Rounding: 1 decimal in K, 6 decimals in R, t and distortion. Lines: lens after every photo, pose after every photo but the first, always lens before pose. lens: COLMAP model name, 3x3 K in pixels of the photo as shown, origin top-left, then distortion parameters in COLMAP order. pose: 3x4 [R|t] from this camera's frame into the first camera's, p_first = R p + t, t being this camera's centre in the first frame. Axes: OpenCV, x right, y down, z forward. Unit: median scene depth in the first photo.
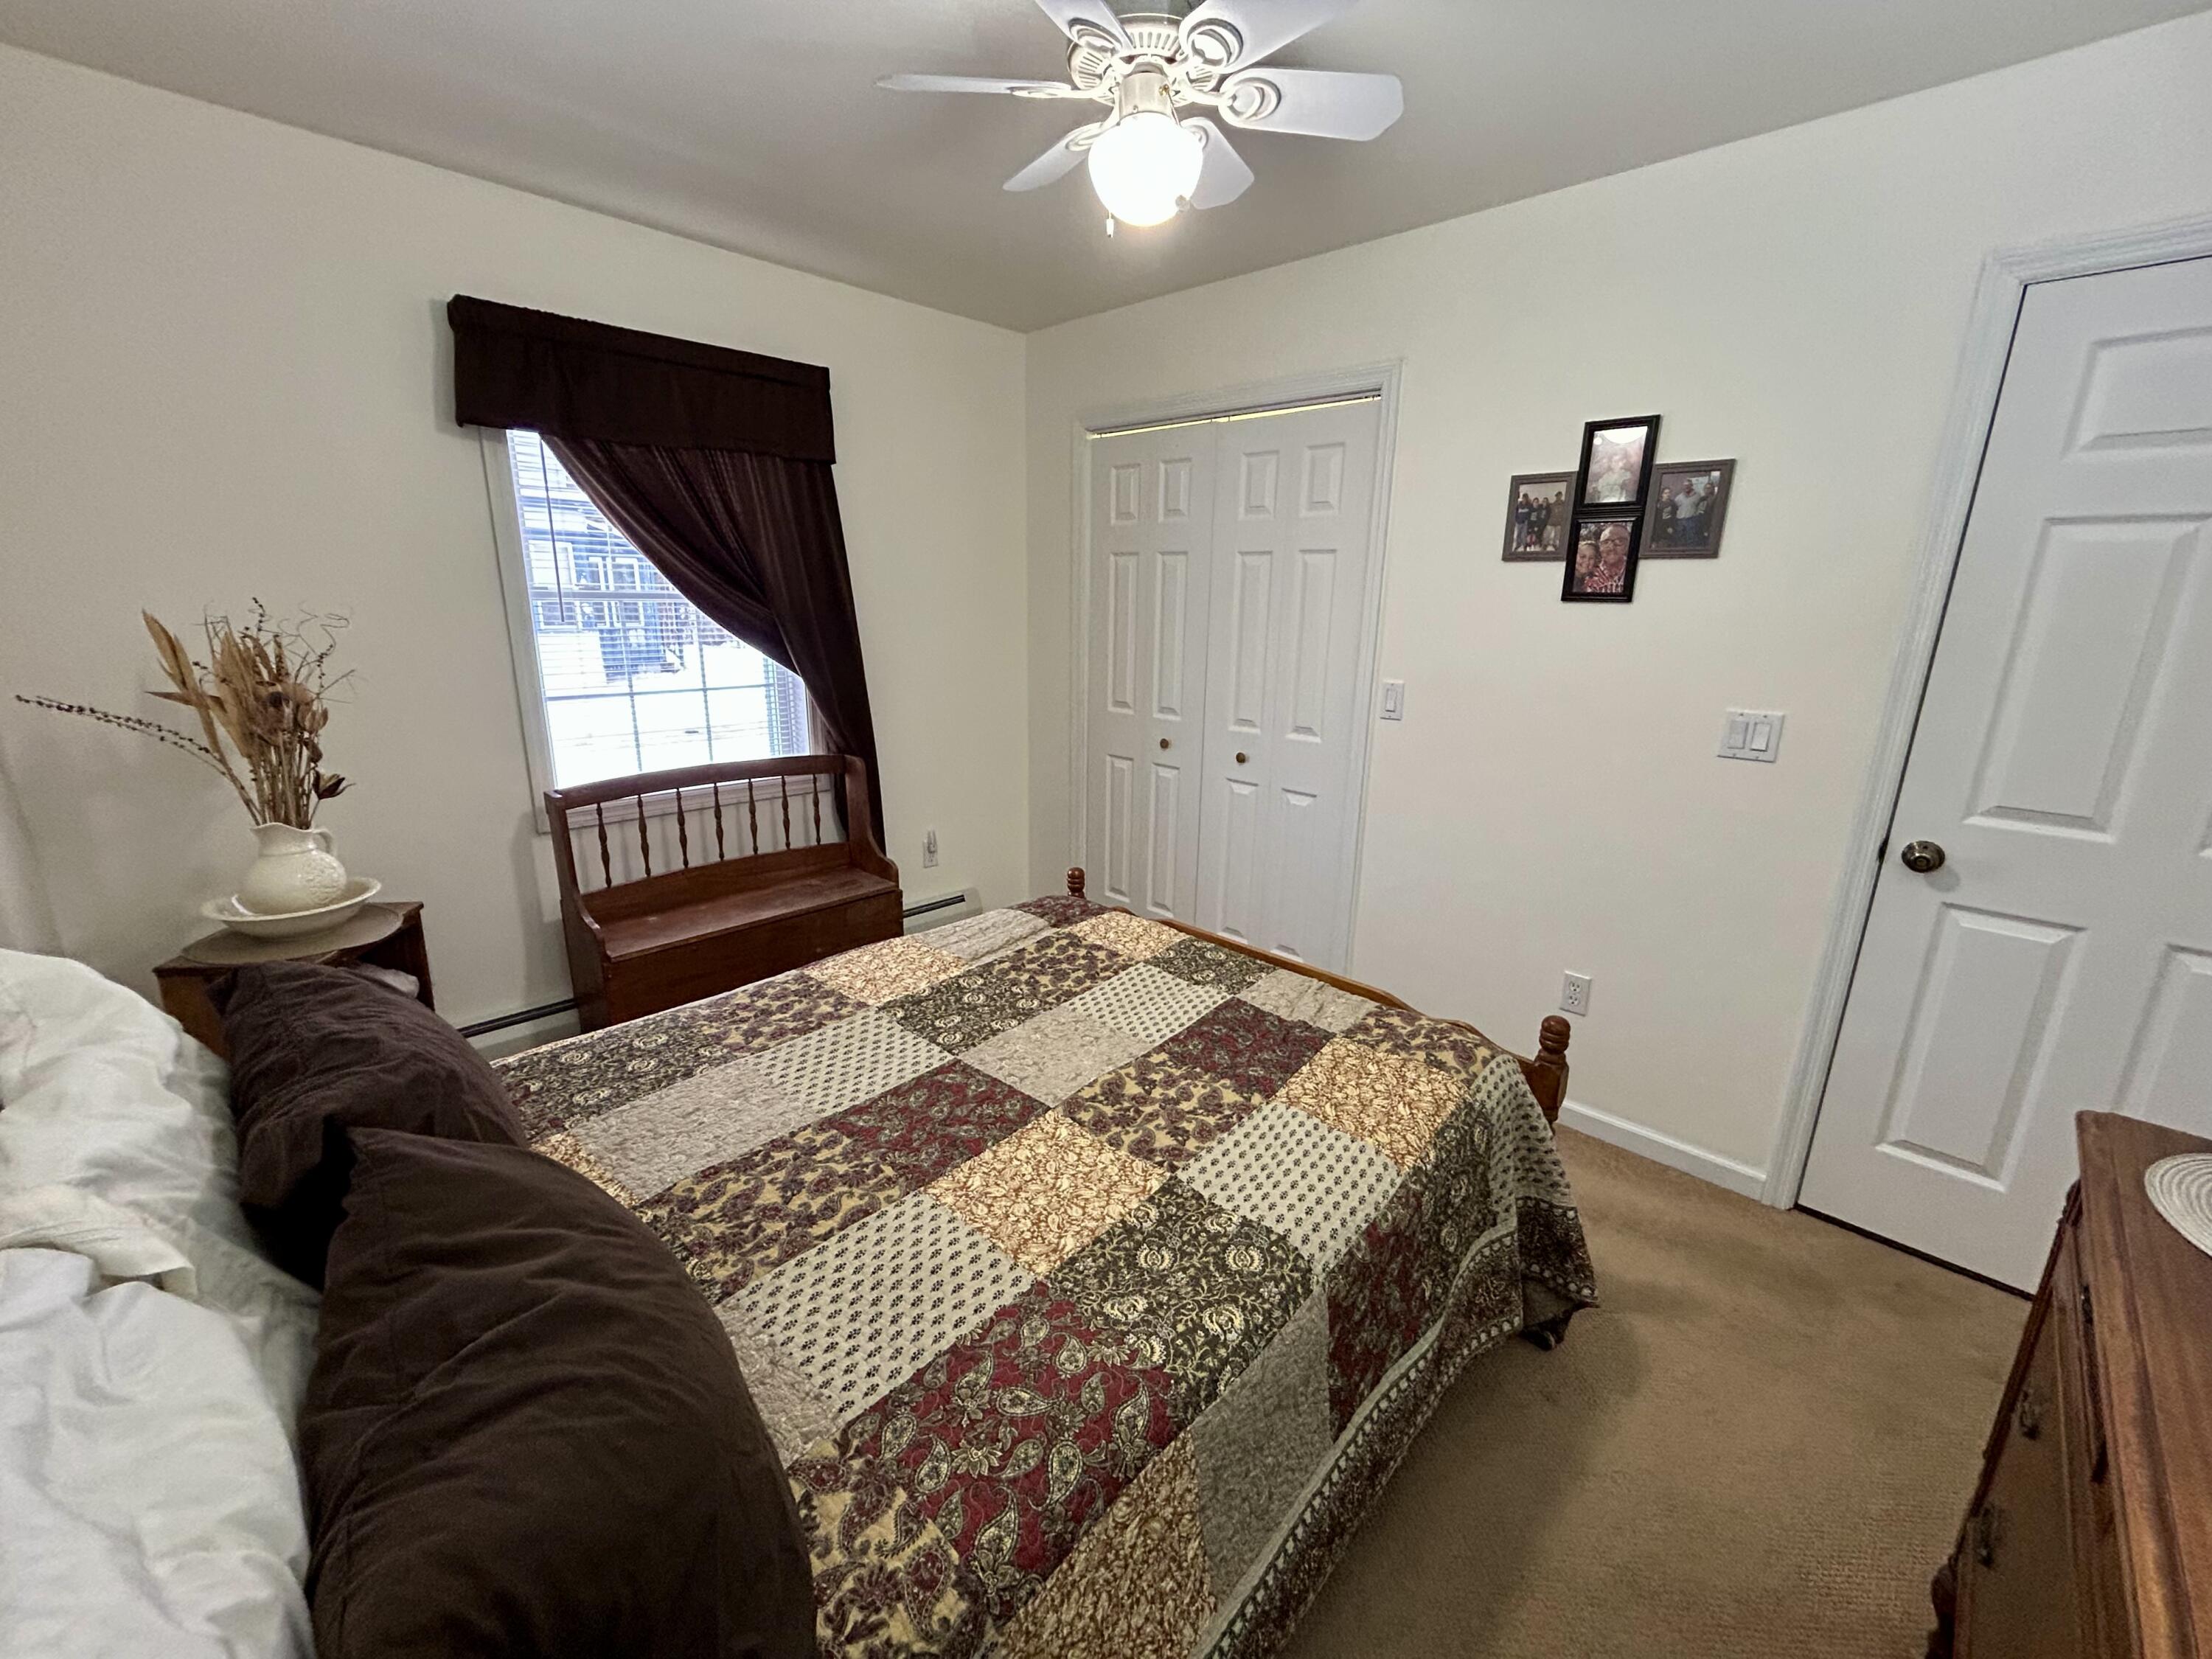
lens RADIAL K [[894.3, 0, 1109.4], [0, 894.3, 827.5], [0, 0, 1]] dist [0.001315, -0.001124]
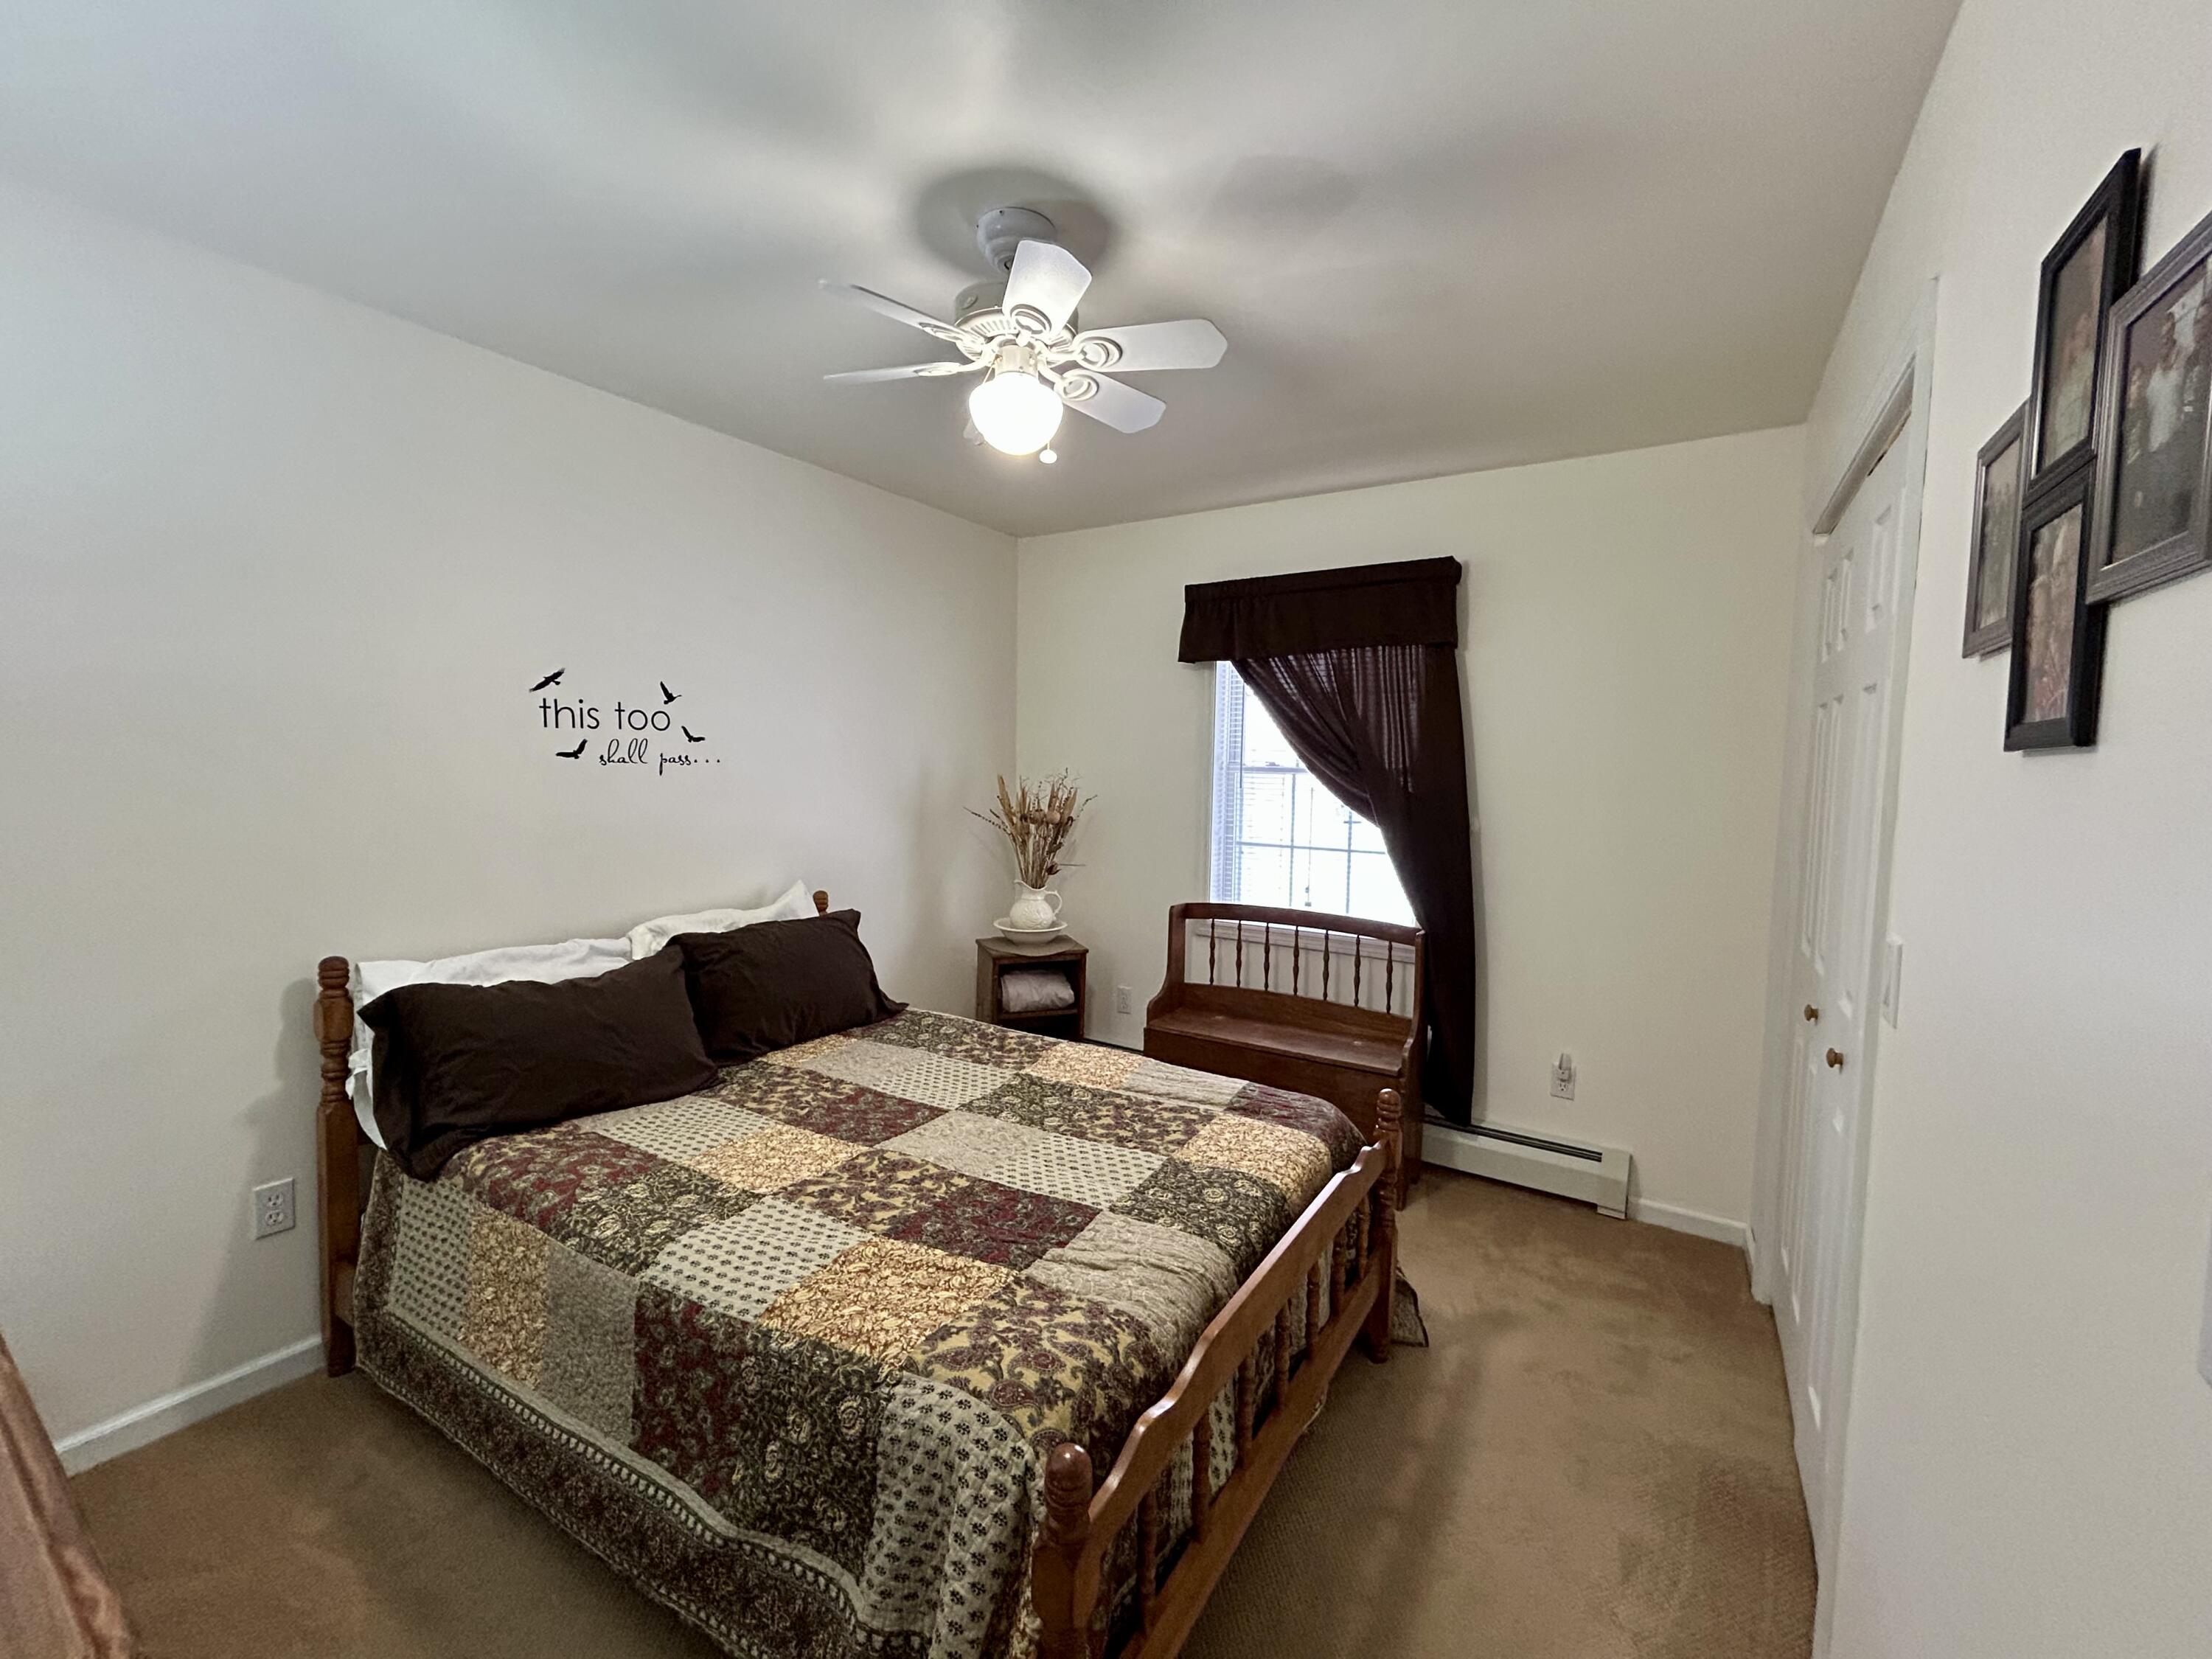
lens RADIAL K [[894.3, 0, 1107.3], [0, 894.3, 828.3], [0, 0, 1]] dist [0.001315, -0.001124]
pose [[0.204852, 0.057344, -0.977112, 1.090335], [-0.262449, 0.964944, 0.001607, -0.187653], [0.942951, 0.256113, 0.212721, 0.837190]]
